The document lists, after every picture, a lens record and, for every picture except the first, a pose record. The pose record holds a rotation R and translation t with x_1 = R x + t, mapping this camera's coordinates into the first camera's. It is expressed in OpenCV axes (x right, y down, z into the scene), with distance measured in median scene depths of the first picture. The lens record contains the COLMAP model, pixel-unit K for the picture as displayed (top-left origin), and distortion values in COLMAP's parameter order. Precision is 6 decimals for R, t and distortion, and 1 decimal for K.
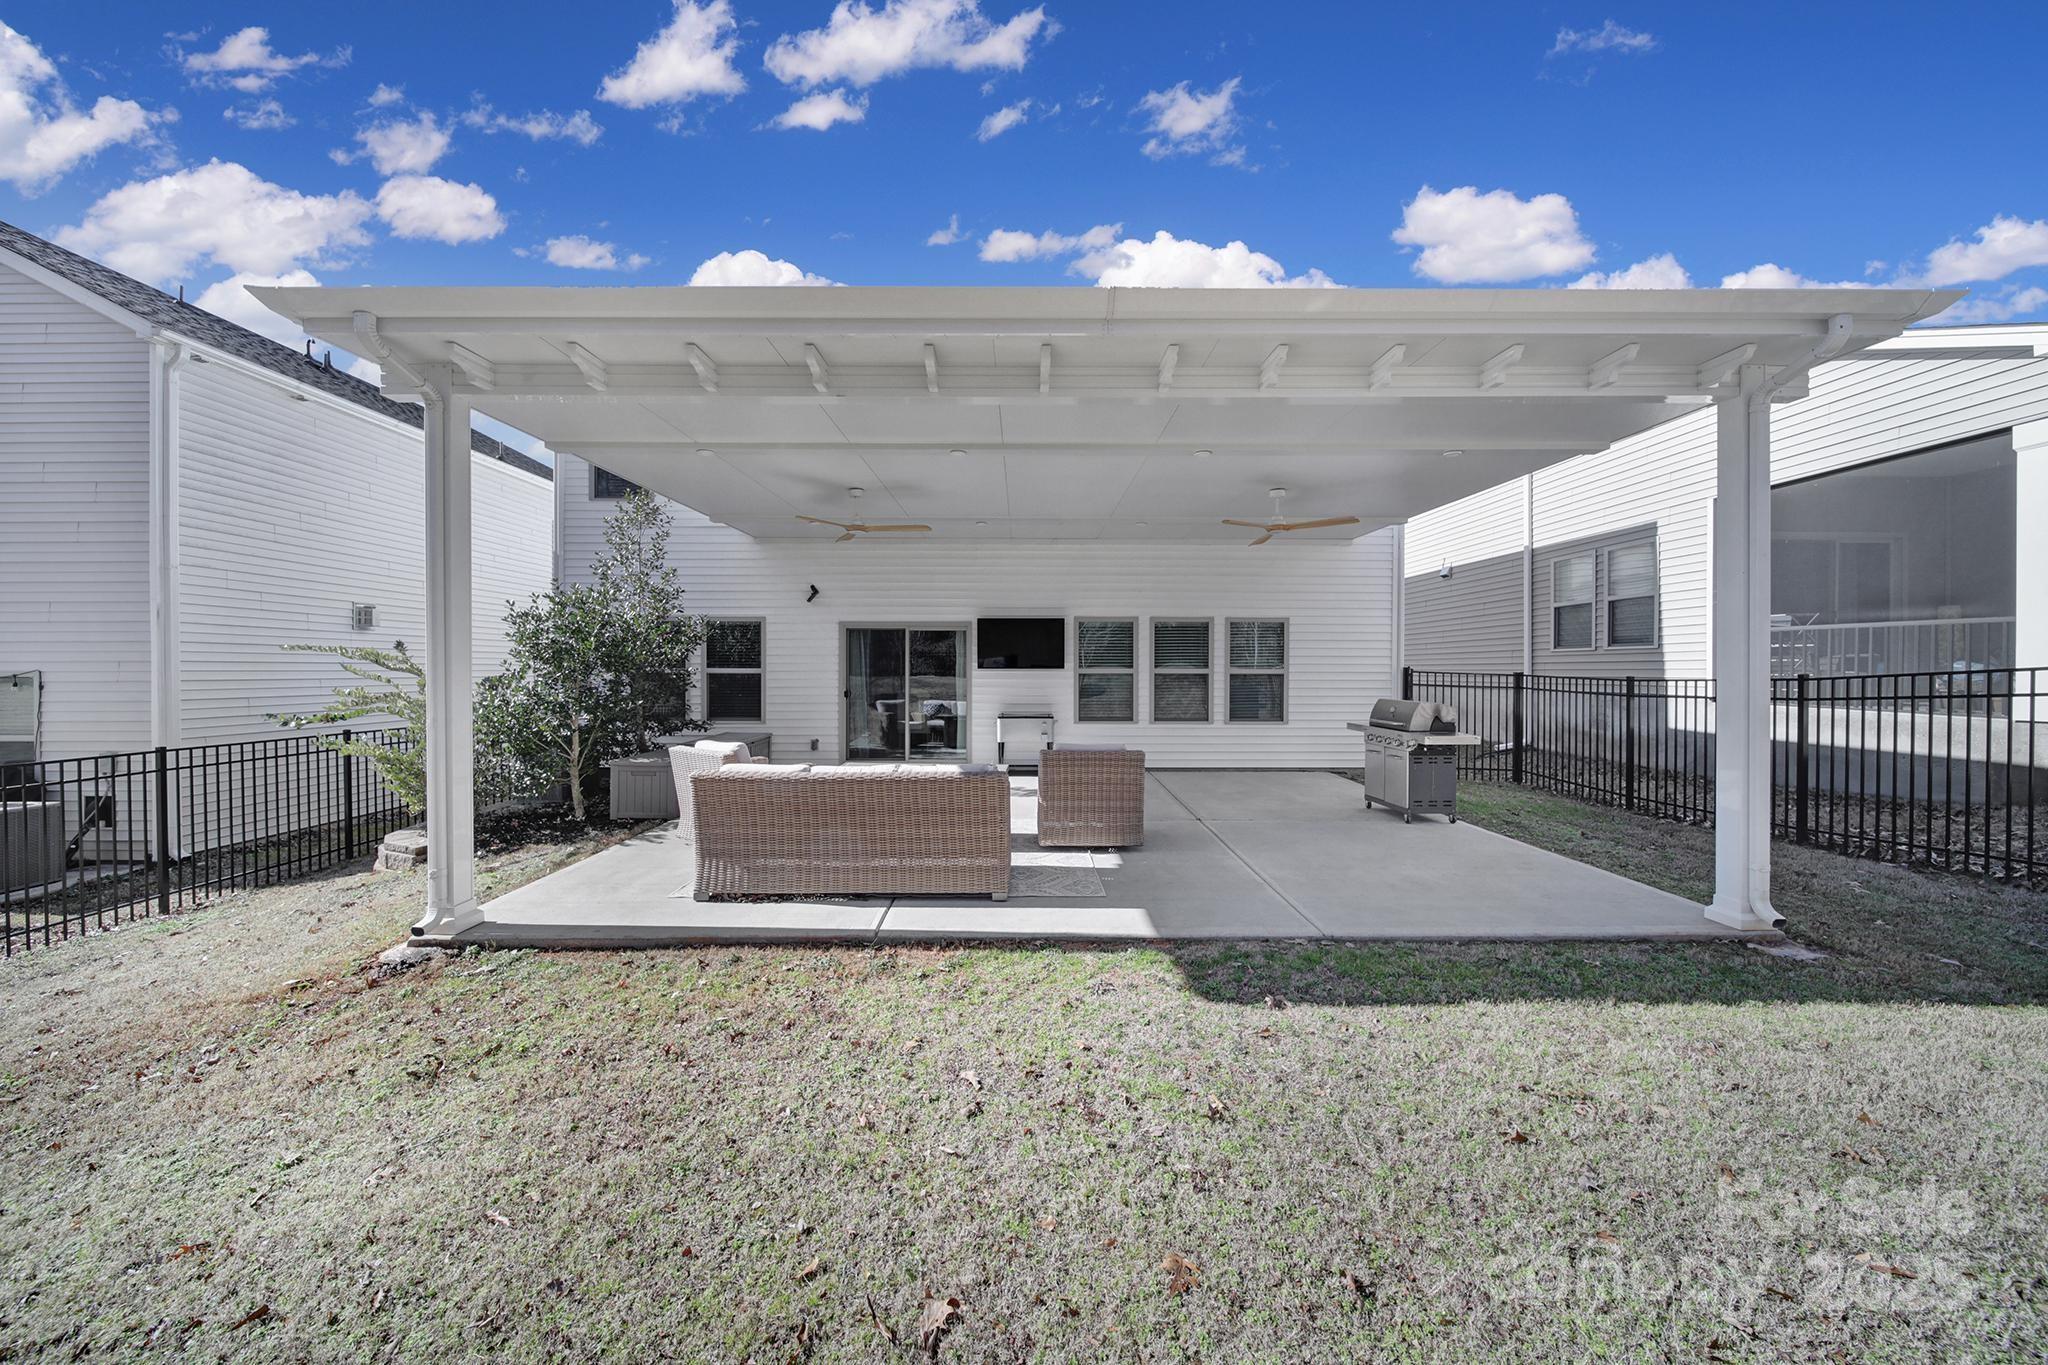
lens RADIAL K [[737.6, 0, 1024.0], [0, 737.6, 682.5], [0, 0, 1]] dist [-0.000291, -0.000016]
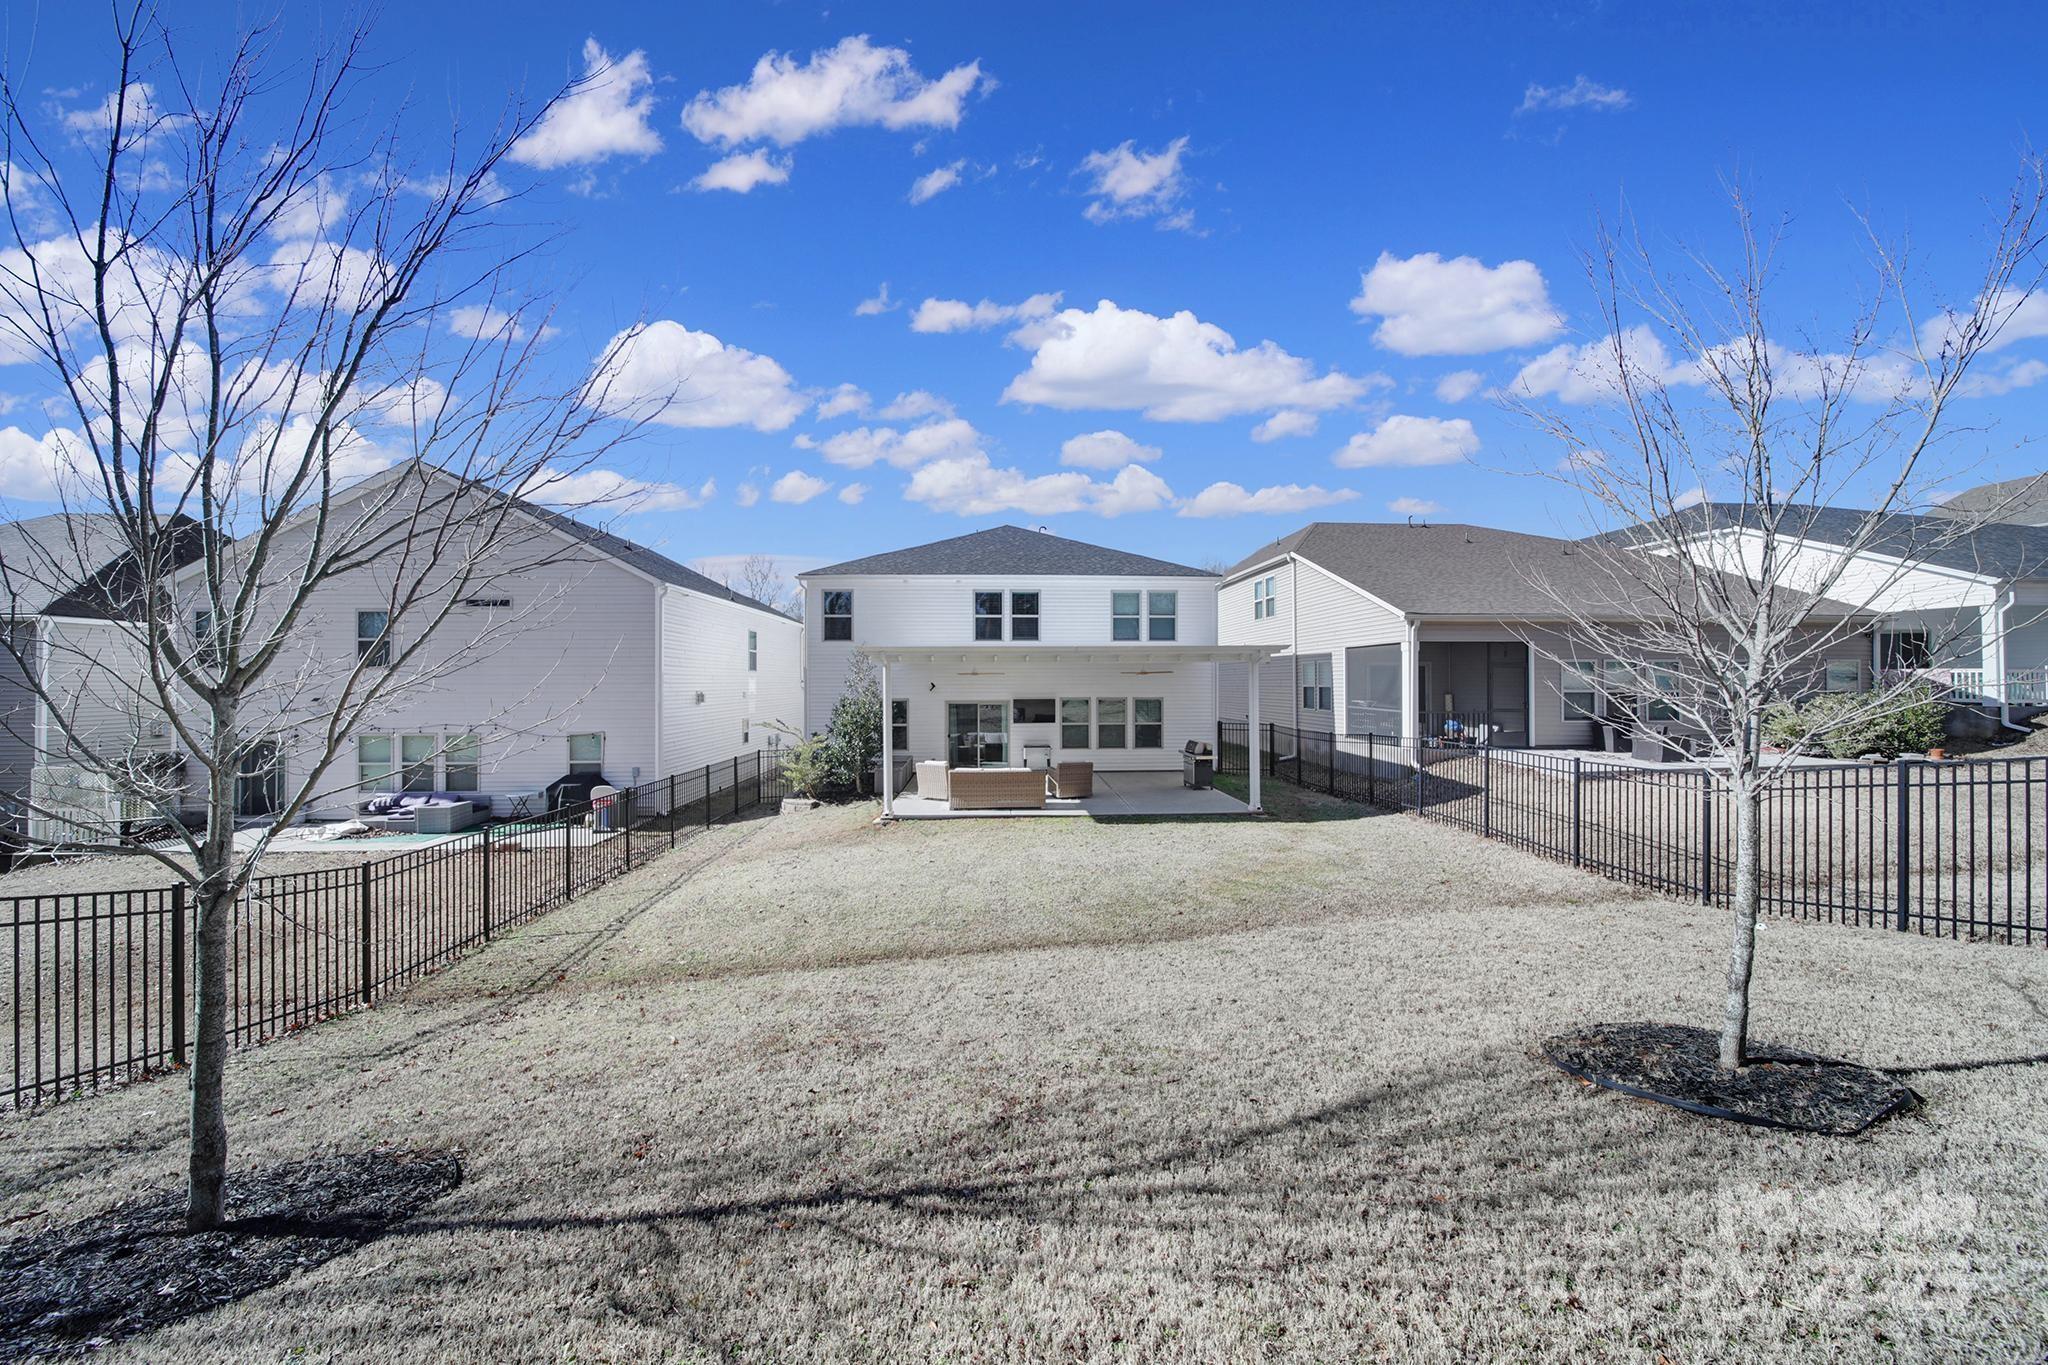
lens RADIAL K [[737.6, 0, 1024.0], [0, 737.6, 682.5], [0, 0, 1]] dist [-0.000291, -0.000016]
pose [[0.998590, -0.002372, 0.053026, -0.142401], [0.002805, 0.999963, -0.008083, -0.115977], [-0.053004, 0.008221, 0.998560, -1.061419]]
